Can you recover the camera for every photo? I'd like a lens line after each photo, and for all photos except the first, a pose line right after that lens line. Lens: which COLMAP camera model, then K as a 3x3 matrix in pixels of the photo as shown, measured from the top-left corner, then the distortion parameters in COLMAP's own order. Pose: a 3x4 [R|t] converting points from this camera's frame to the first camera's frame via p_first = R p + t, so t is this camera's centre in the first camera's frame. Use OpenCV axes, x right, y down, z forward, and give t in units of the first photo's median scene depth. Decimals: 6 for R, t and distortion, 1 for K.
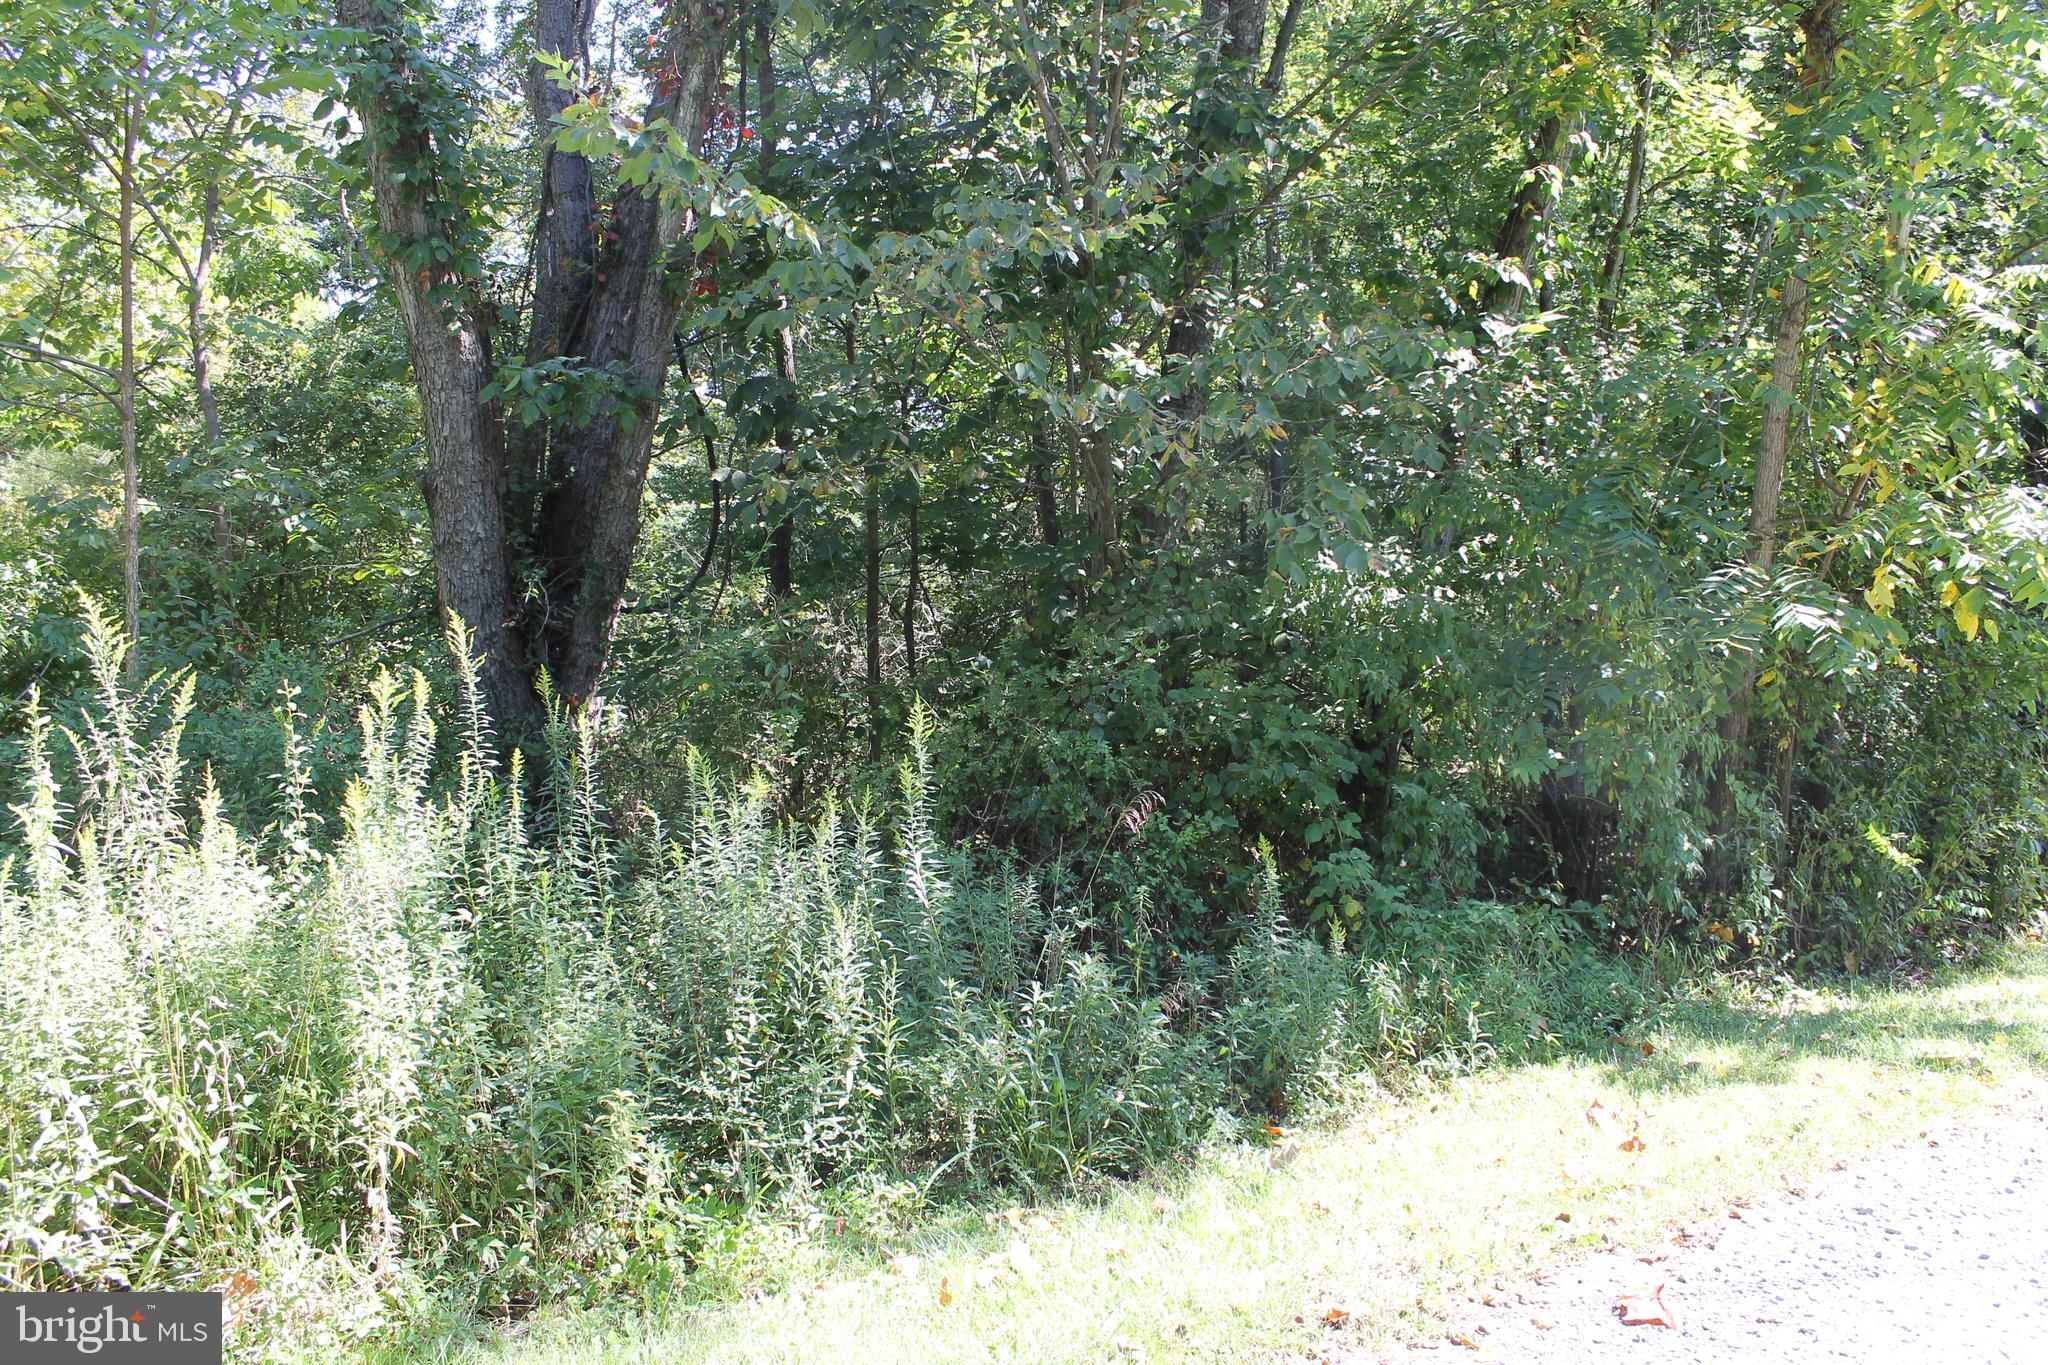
lens RADIAL K [[1732.7, 0, 1024.0], [0, 1732.7, 682.5], [0, 0, 1]] dist [-0.187145, 0.161756]
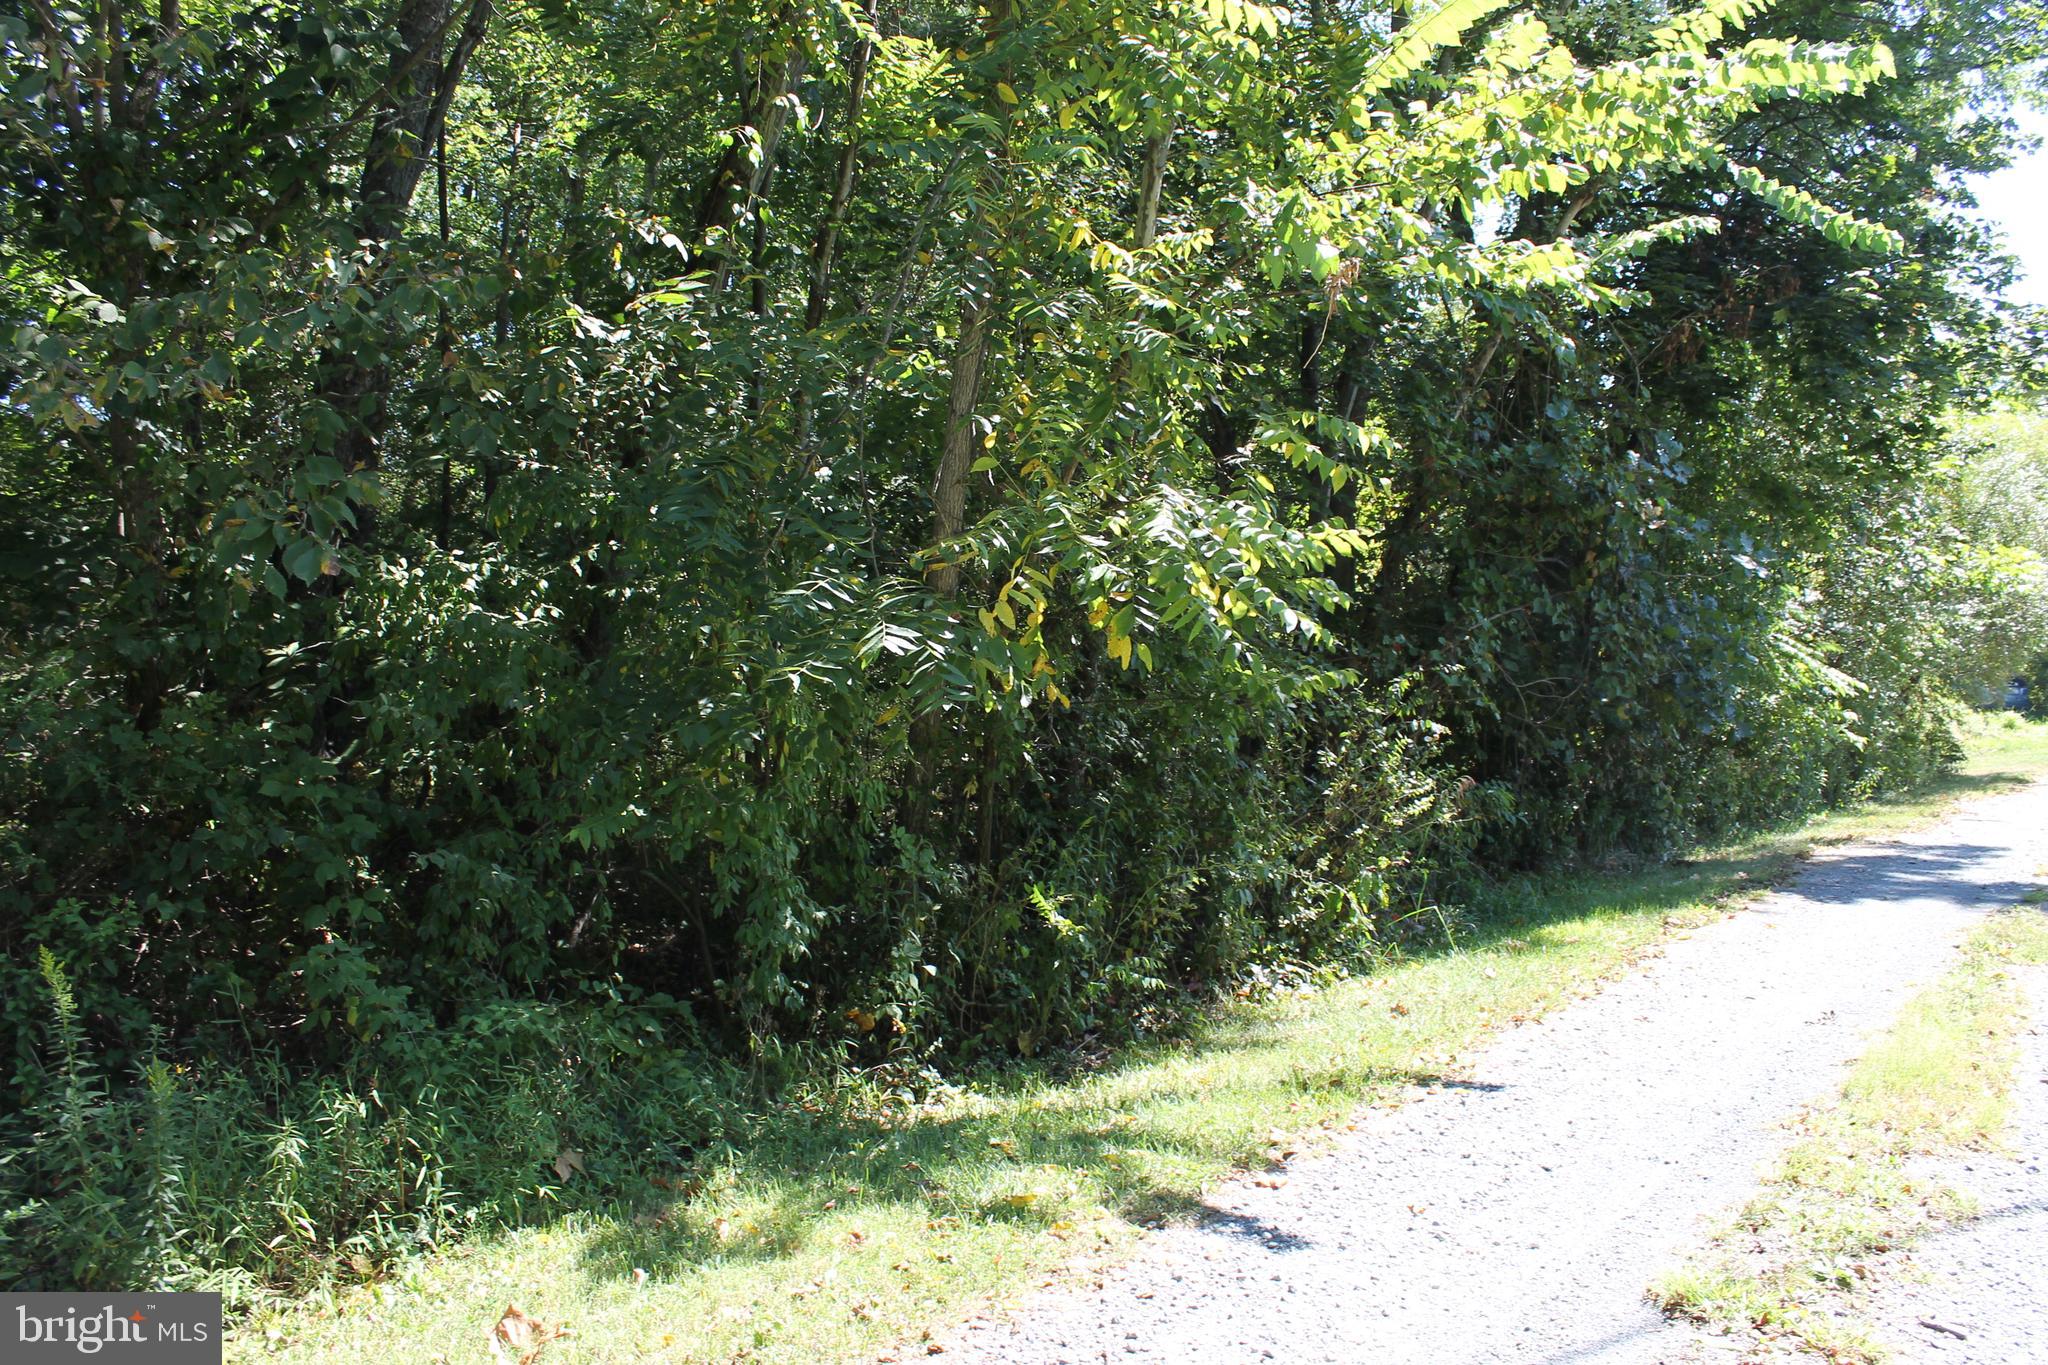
lens RADIAL K [[1732.7, 0, 1024.0], [0, 1732.7, 682.5], [0, 0, 1]] dist [-0.187145, 0.161756]
pose [[0.942491, -0.000462, 0.334230, 0.220875], [0.006023, 0.999860, -0.015603, -0.004789], [-0.334176, 0.016718, 0.942362, 0.178599]]
